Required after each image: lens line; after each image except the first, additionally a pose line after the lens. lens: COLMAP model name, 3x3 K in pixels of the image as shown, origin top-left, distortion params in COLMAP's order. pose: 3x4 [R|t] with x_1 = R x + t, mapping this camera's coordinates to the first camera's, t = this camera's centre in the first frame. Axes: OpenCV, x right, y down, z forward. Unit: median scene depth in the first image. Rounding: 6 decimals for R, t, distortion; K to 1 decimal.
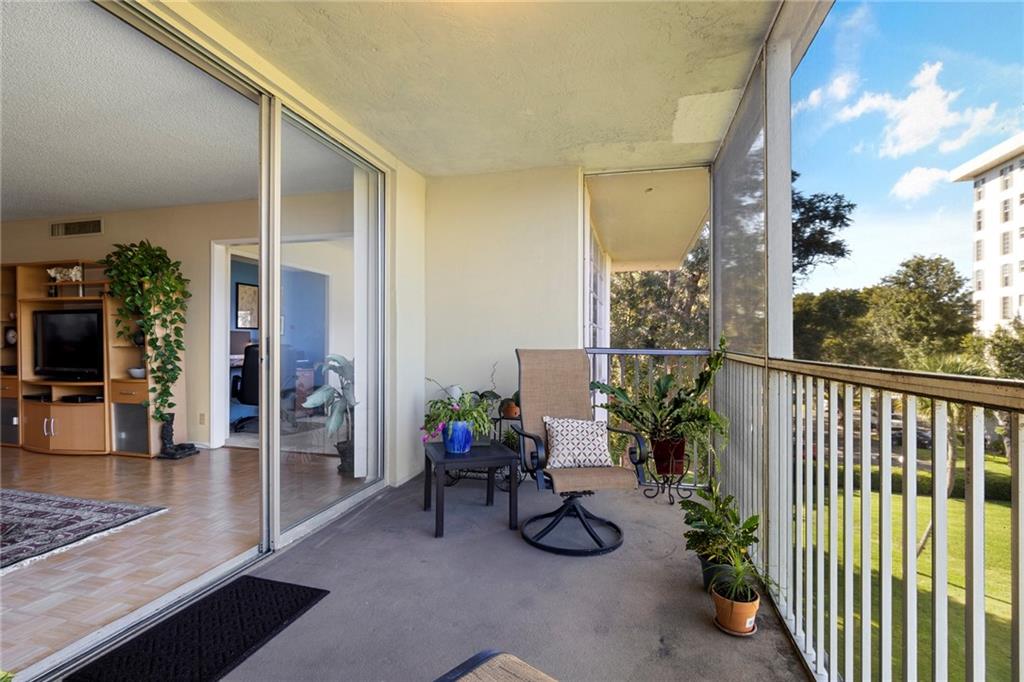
lens RADIAL K [[490.5, 0, 502.0], [0, 490.5, 342.9], [0, 0, 1]] dist [-0.005676, 0.001957]
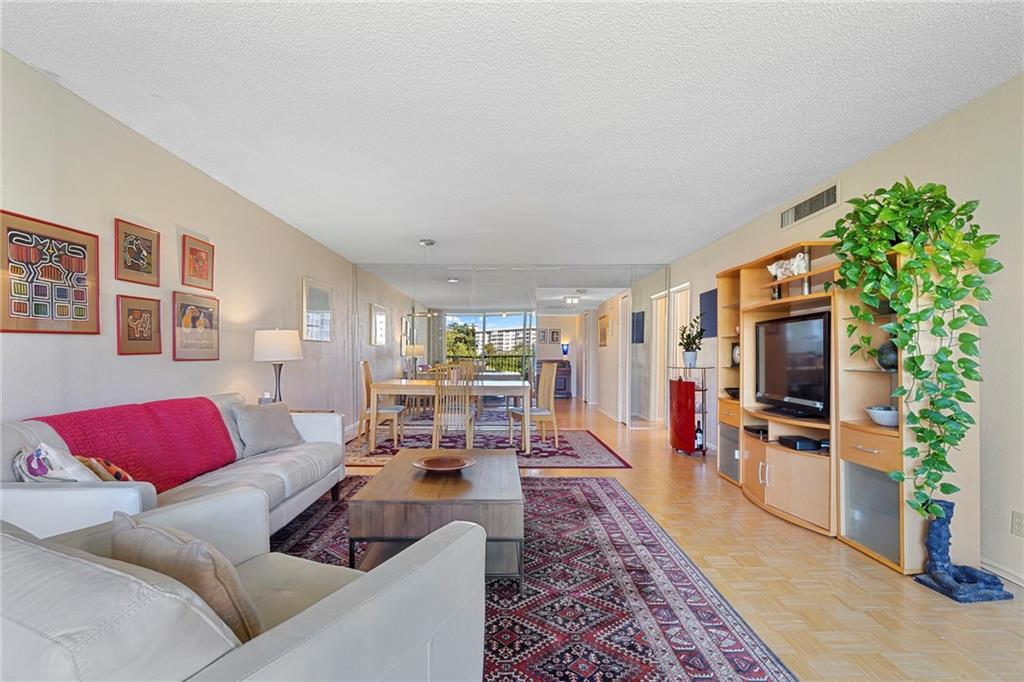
lens RADIAL K [[490.5, 0, 500.1], [0, 490.5, 372.9], [0, 0, 1]] dist [-0.005676, 0.001957]
pose [[0.249503, 0.030164, -0.967904, -0.300018], [-0.000684, 0.999520, 0.030972, -0.007603], [0.968374, -0.007065, 0.249404, 0.417606]]
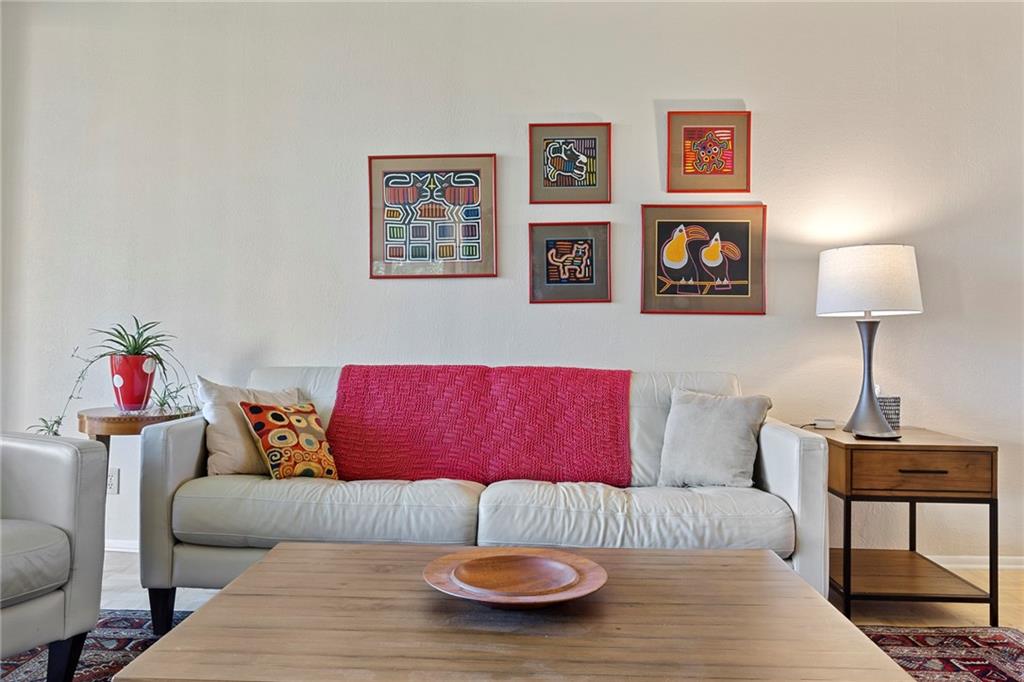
lens RADIAL K [[802.2, 0, 513.5], [0, 802.2, 314.6], [0, 0, 1]] dist [0.009852, 0.004493]
pose [[-0.977191, -0.024097, -0.210991, -0.843128], [-0.017126, 0.999247, -0.034807, 0.026538], [0.211671, -0.030400, -0.976868, 0.843408]]
